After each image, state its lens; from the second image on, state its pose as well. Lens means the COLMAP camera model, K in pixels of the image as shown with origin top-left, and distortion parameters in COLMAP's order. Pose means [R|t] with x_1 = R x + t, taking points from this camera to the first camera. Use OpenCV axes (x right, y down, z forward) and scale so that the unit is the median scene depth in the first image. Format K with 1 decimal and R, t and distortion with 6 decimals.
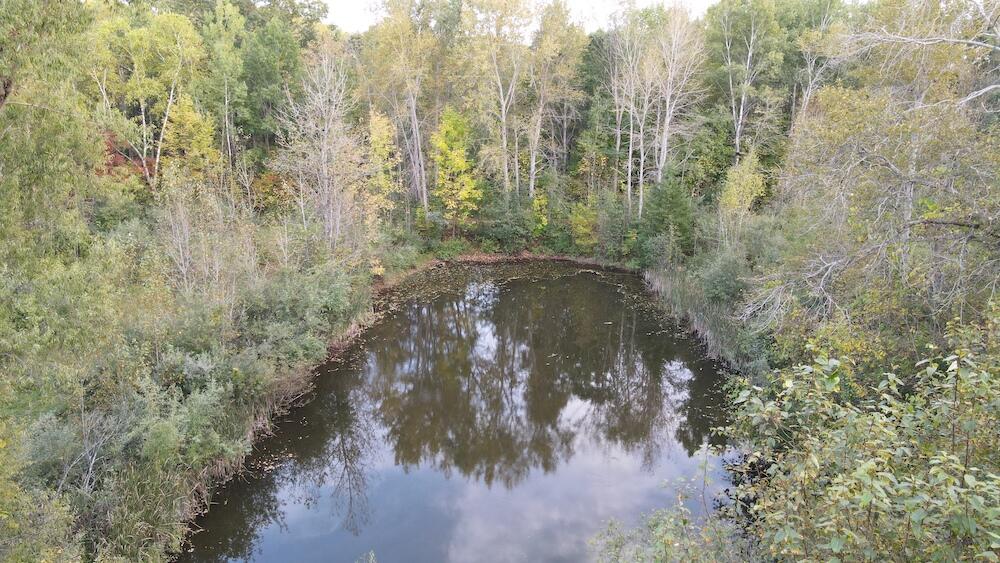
lens RADIAL K [[743.1, 0, 502.3], [0, 743.1, 290.3], [0, 0, 1]] dist [-0.010502, 0.046642]
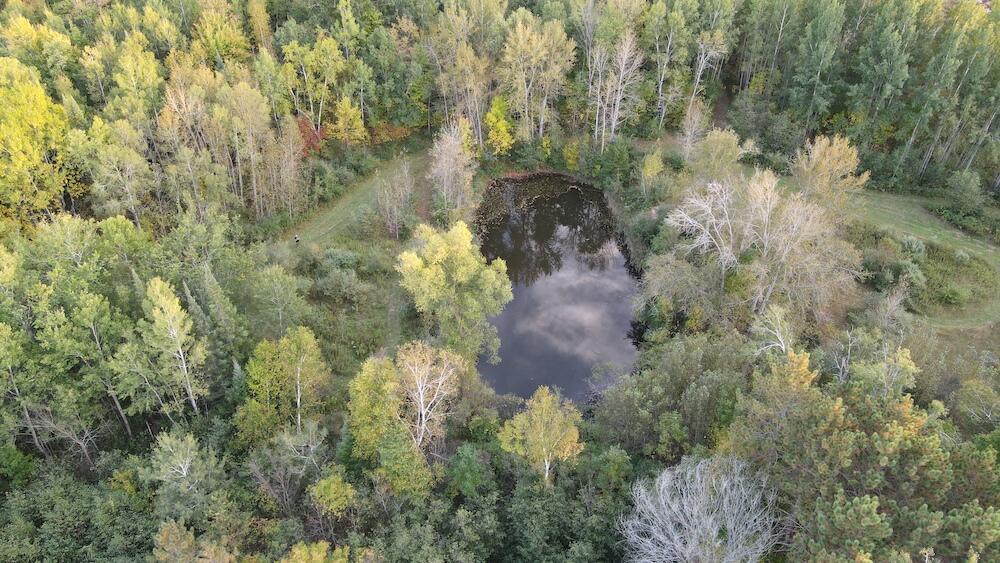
lens RADIAL K [[737.2, 0, 501.3], [0, 737.2, 286.1], [0, 0, 1]] dist [-0.002319, 0.030265]
pose [[0.997130, -0.052085, 0.054949, -0.172136], [0.026424, 0.919544, 0.392098, -0.499380], [-0.070950, -0.389521, 0.918281, -0.744944]]
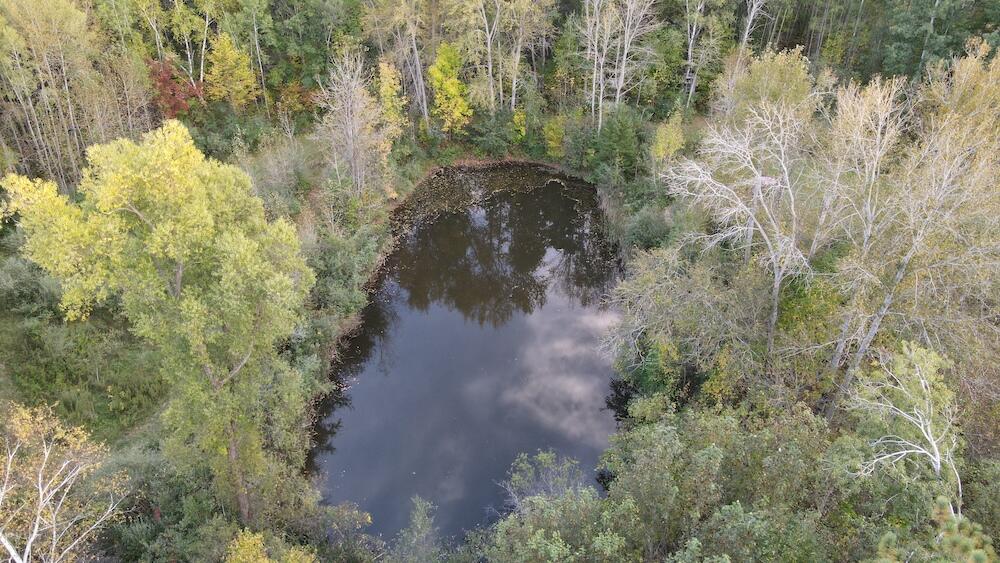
lens RADIAL K [[736.0, 0, 501.5], [0, 736.0, 287.7], [0, 0, 1]] dist [0.012517, 0.000469]
pose [[0.999983, 0.000963, -0.005777, 0.028464], [0.000916, 0.948559, 0.316600, -0.238016], [0.005784, -0.316600, 0.948541, -0.245815]]
